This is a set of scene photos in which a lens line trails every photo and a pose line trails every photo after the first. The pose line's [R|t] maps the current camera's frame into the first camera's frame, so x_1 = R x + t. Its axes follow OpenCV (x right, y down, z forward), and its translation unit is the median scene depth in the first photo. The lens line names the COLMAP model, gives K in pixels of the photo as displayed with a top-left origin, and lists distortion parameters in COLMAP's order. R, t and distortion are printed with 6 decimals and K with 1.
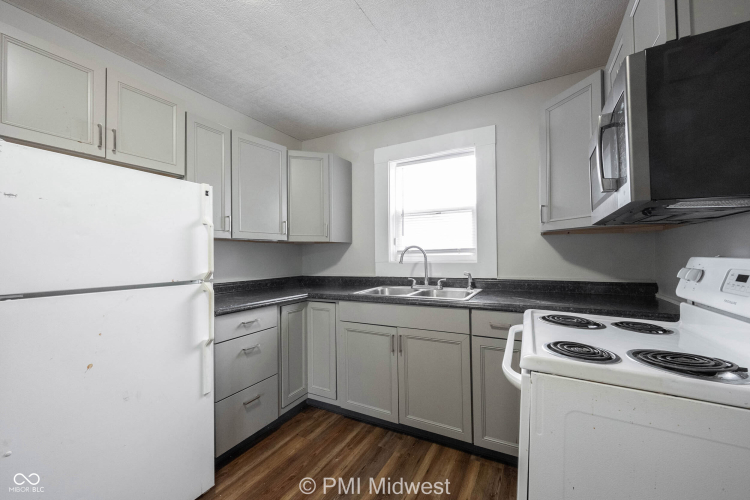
lens RADIAL K [[304.3, 0, 373.3], [0, 304.3, 251.4], [0, 0, 1]] dist [-0.001327, -0.000140]
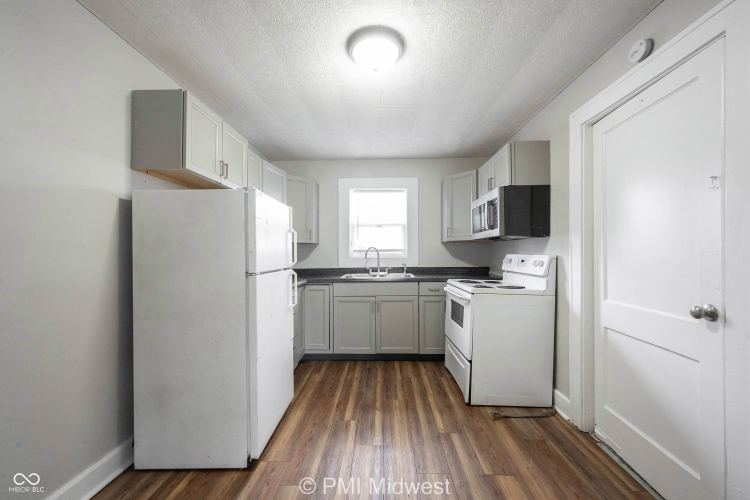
lens RADIAL K [[295.1, 0, 375.7], [0, 295.1, 250.7], [0, 0, 1]] dist [-0.000630, 0.000023]
pose [[0.891373, 0.010224, 0.453155, -0.612211], [-0.010804, 0.999941, -0.001308, 0.003030], [-0.453142, -0.003730, 0.891431, -0.410330]]
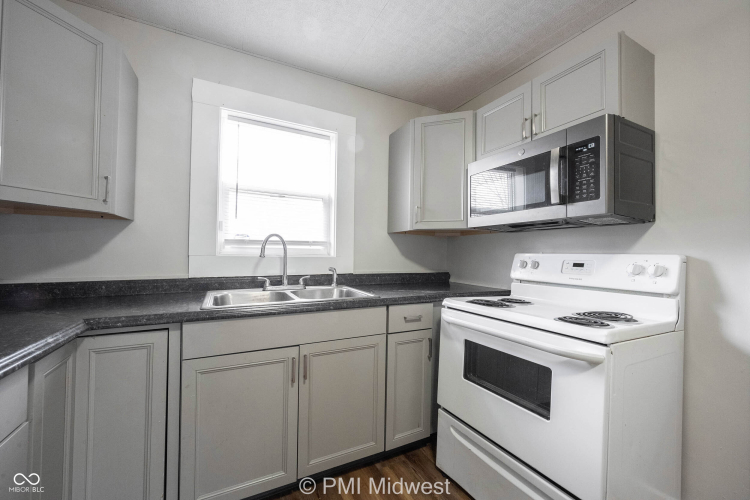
lens RADIAL K [[295.1, 0, 375.7], [0, 295.1, 250.7], [0, 0, 1]] dist [-0.000630, 0.000023]
pose [[0.558732, 0.029022, 0.828840, -0.375604], [-0.031446, 0.999410, -0.013797, 0.029017], [-0.828752, -0.018355, 0.559315, 0.438365]]
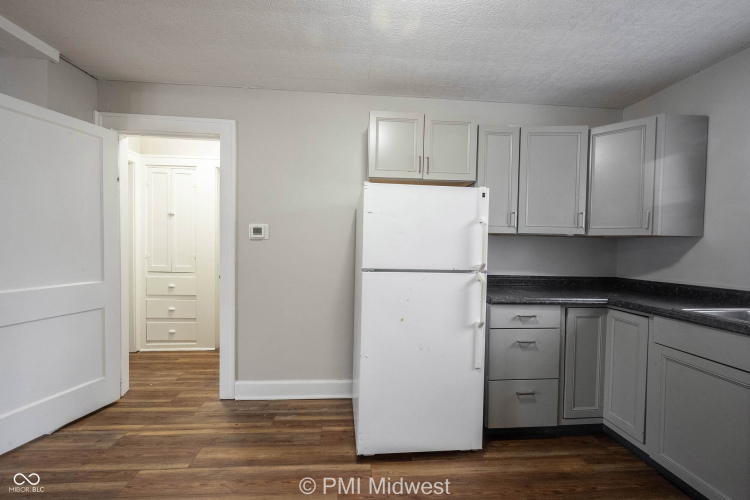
lens RADIAL K [[304.3, 0, 373.3], [0, 304.3, 251.4], [0, 0, 1]] dist [-0.001327, -0.000140]
pose [[0.538682, 0.036914, -0.841700, 0.143584], [-0.015096, 0.999302, 0.034164, -0.009349], [0.842374, -0.005697, 0.538863, 0.026155]]
